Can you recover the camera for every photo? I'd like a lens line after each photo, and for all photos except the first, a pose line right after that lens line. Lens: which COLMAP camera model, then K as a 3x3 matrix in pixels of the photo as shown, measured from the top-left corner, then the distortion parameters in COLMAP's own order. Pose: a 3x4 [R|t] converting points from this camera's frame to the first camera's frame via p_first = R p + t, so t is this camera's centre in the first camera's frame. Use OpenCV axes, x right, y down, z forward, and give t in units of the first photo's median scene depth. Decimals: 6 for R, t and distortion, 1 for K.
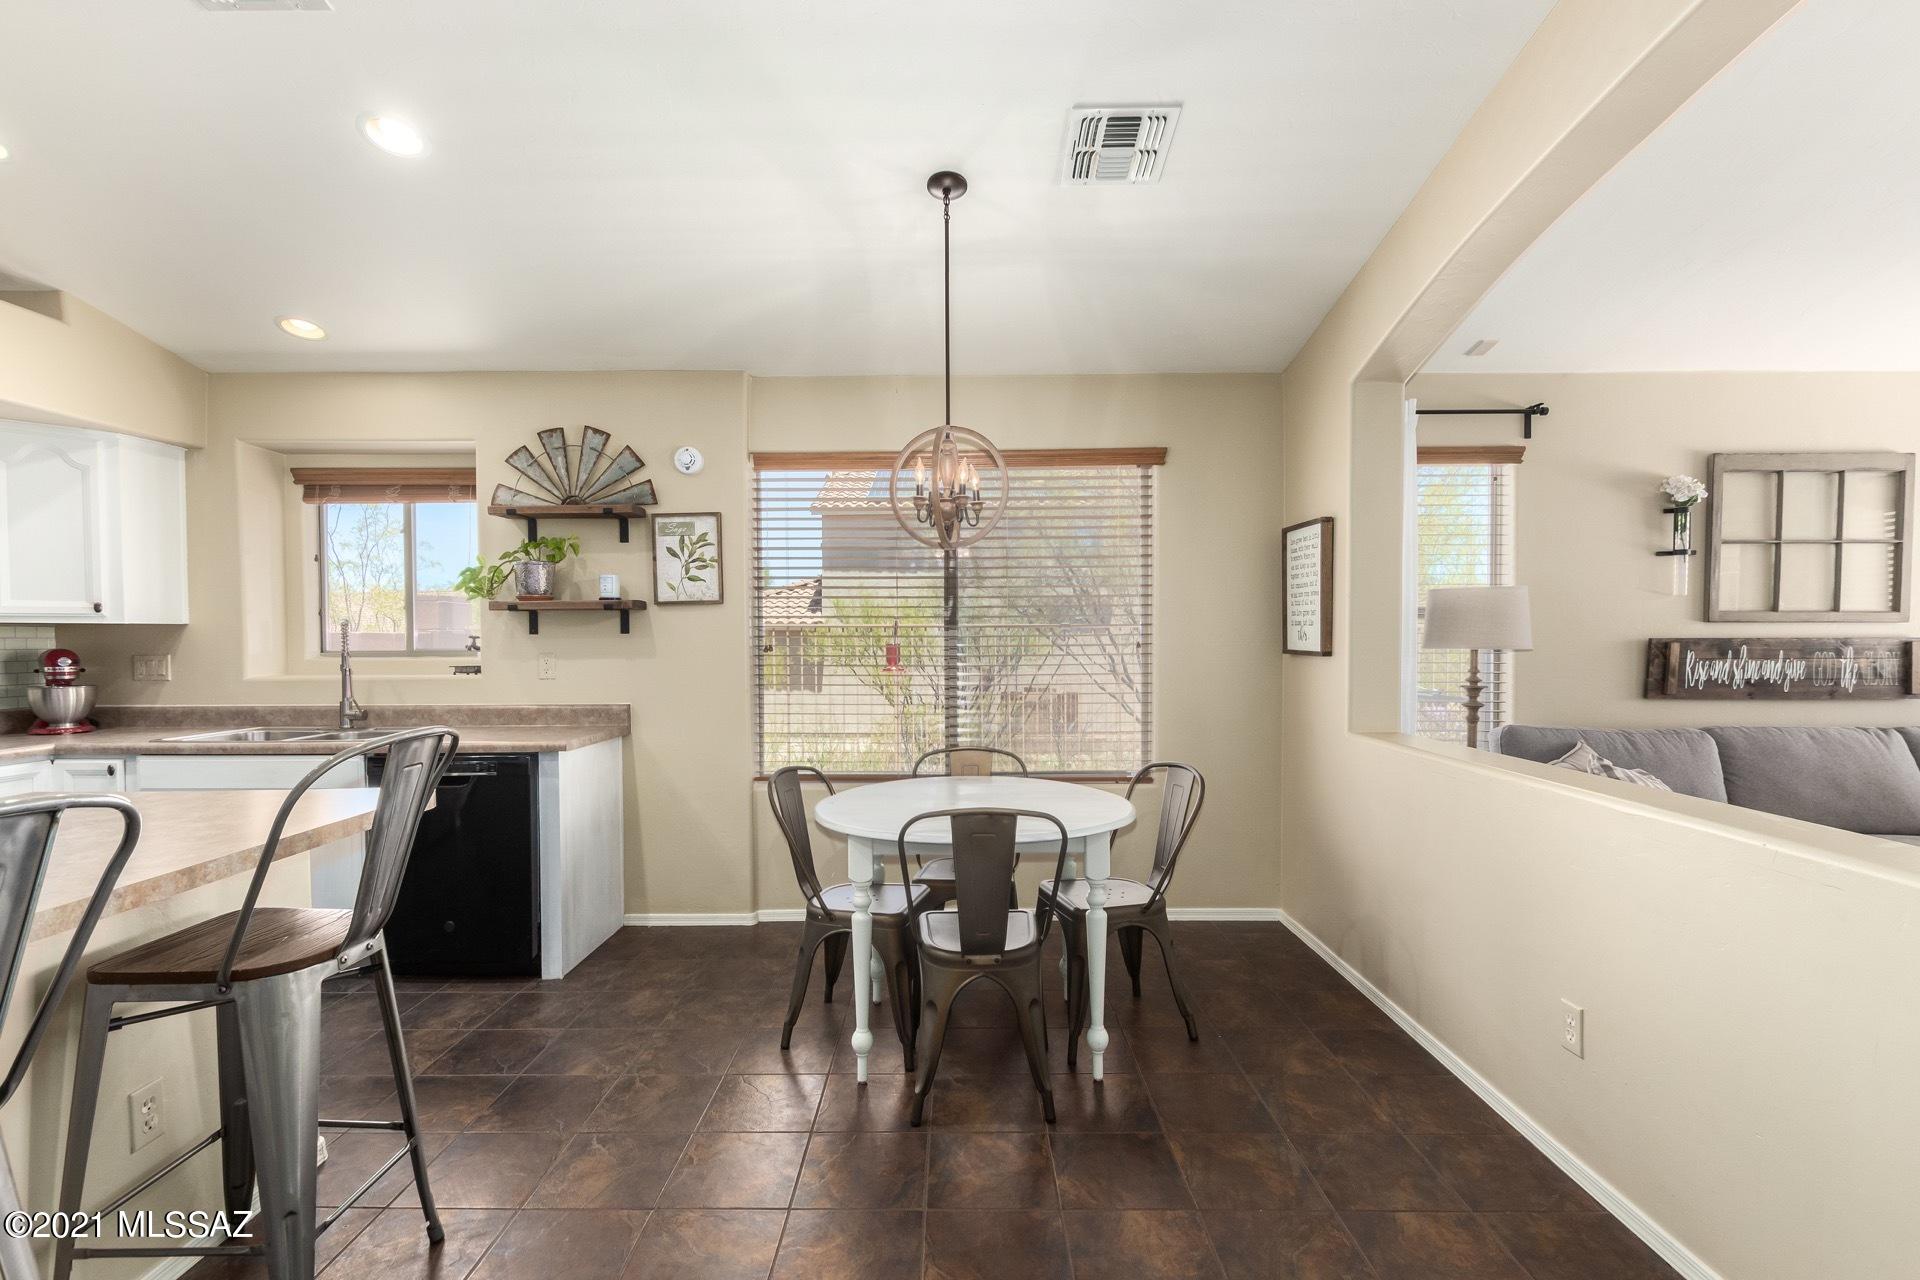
lens RADIAL K [[880.2, 0, 947.9], [0, 880.2, 659.5], [0, 0, 1]] dist [0.003570, -0.001029]
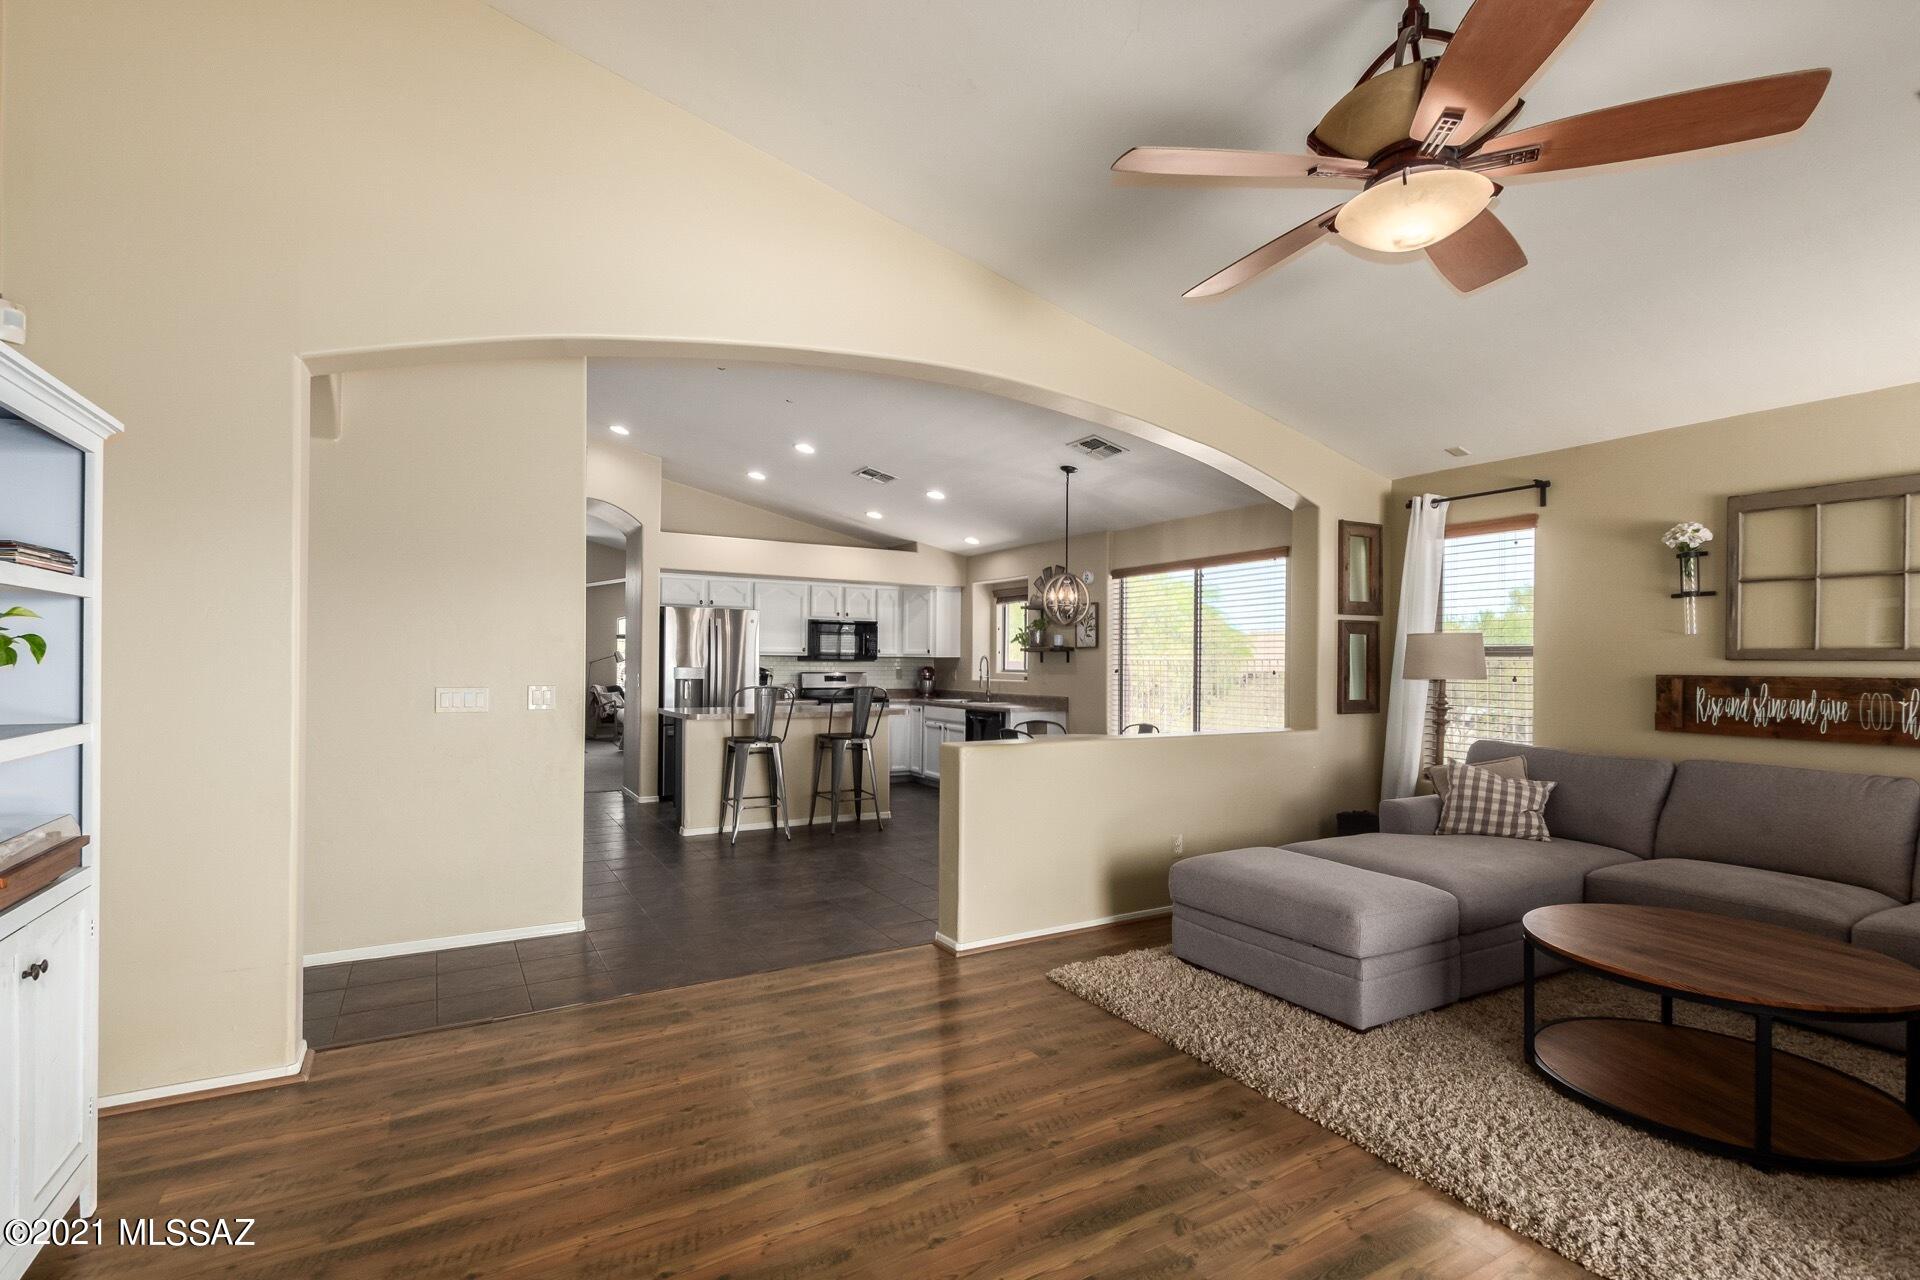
lens RADIAL K [[880.2, 0, 947.9], [0, 880.2, 659.5], [0, 0, 1]] dist [0.003570, -0.001029]
pose [[0.507615, 0.005110, -0.861569, 1.293363], [-0.035082, 0.999276, -0.014743, 0.003856], [0.860870, 0.037709, 0.507426, -0.300161]]
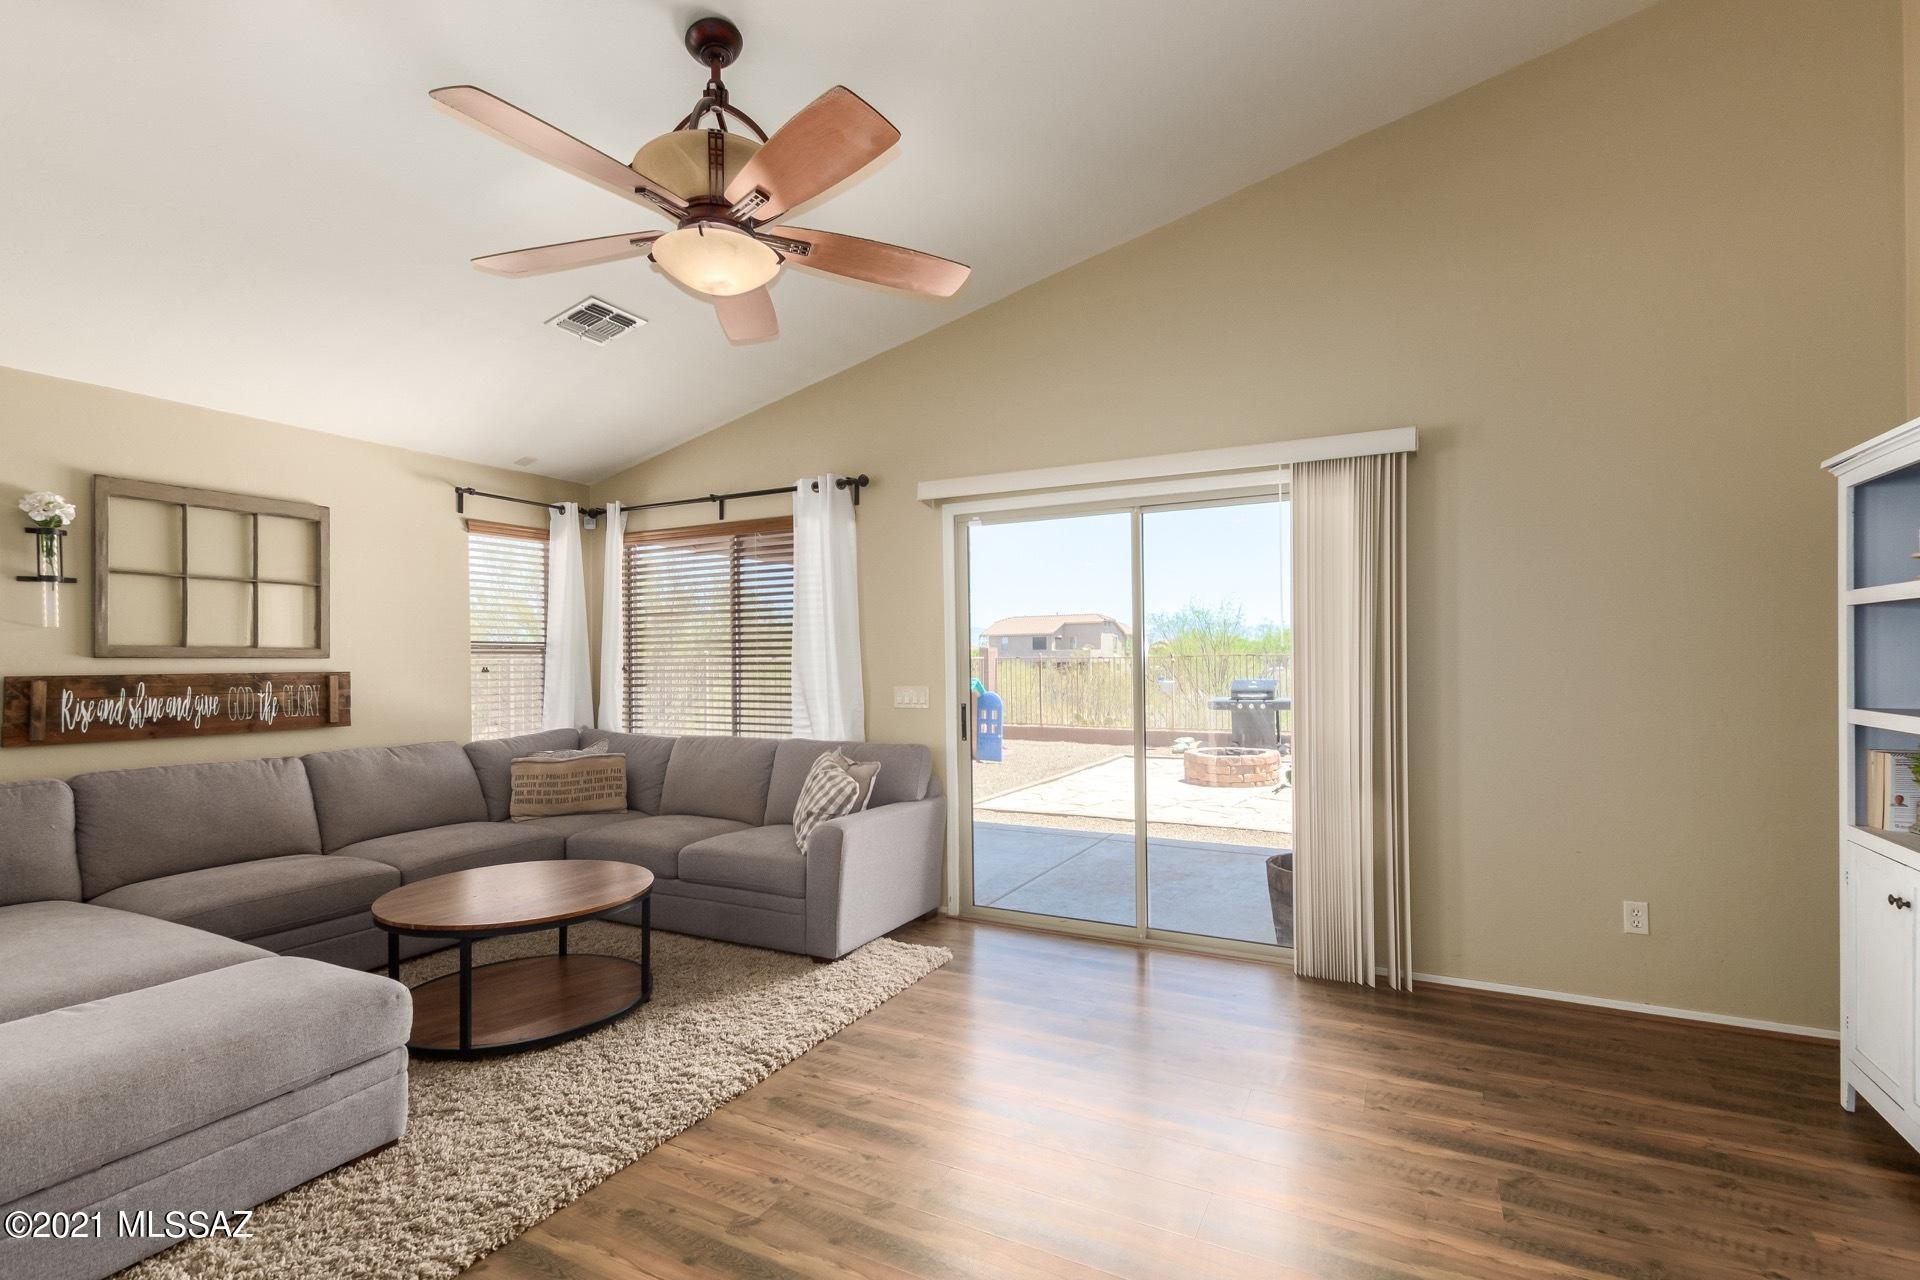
lens RADIAL K [[880.2, 0, 947.9], [0, 880.2, 659.5], [0, 0, 1]] dist [0.003570, -0.001029]
pose [[0.461006, -0.000427, 0.887397, 0.462448], [0.031418, 0.999381, -0.015841, 0.001535], [-0.886841, 0.035183, 0.460734, -0.202792]]
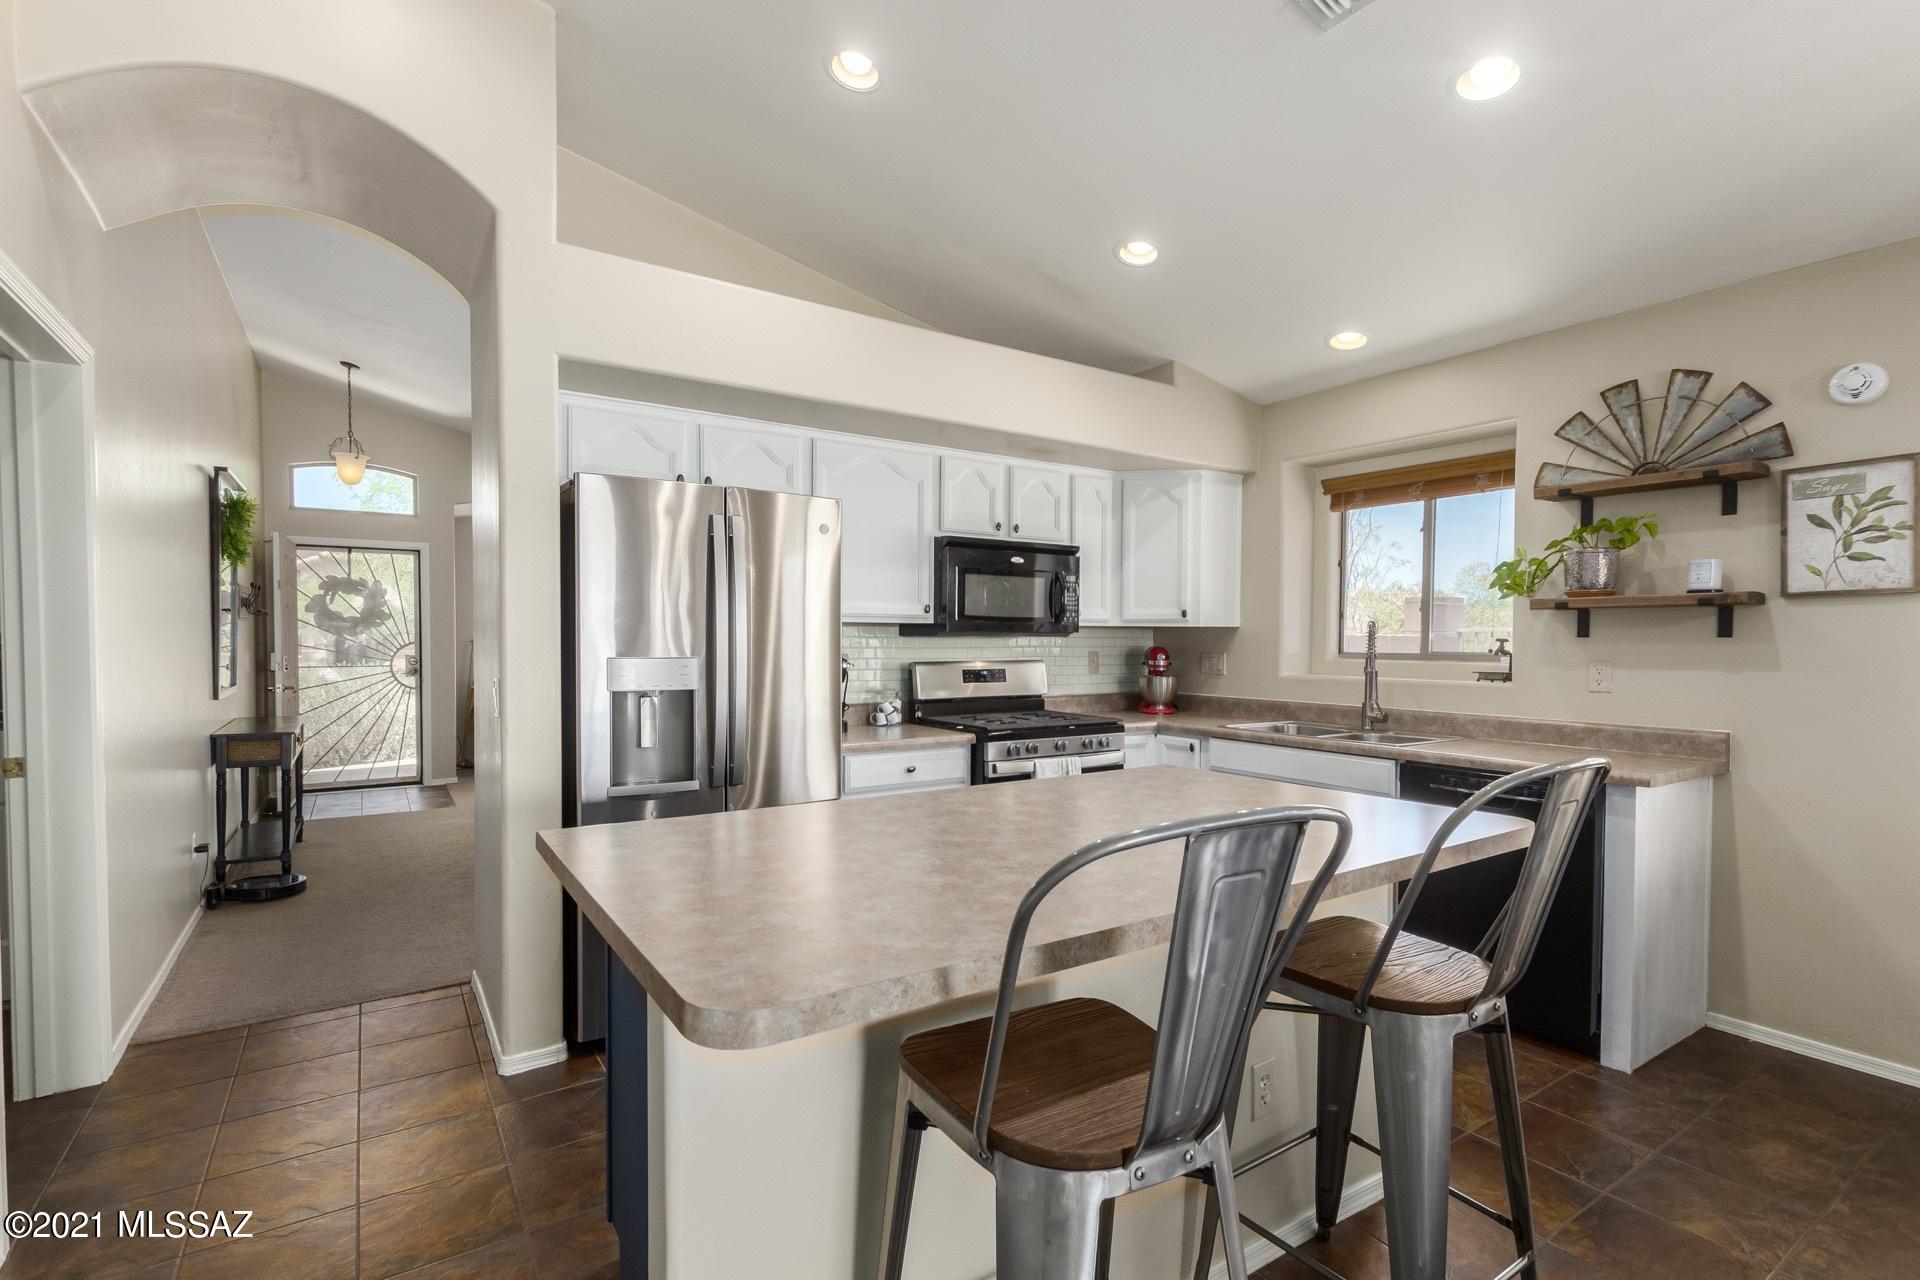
lens RADIAL K [[880.2, 0, 947.9], [0, 880.2, 659.5], [0, 0, 1]] dist [0.003570, -0.001029]
pose [[0.555000, 0.026921, -0.831415, -0.112098], [-0.029655, 0.999481, 0.012567, -0.000537], [0.831322, 0.017681, 0.555510, 0.039679]]
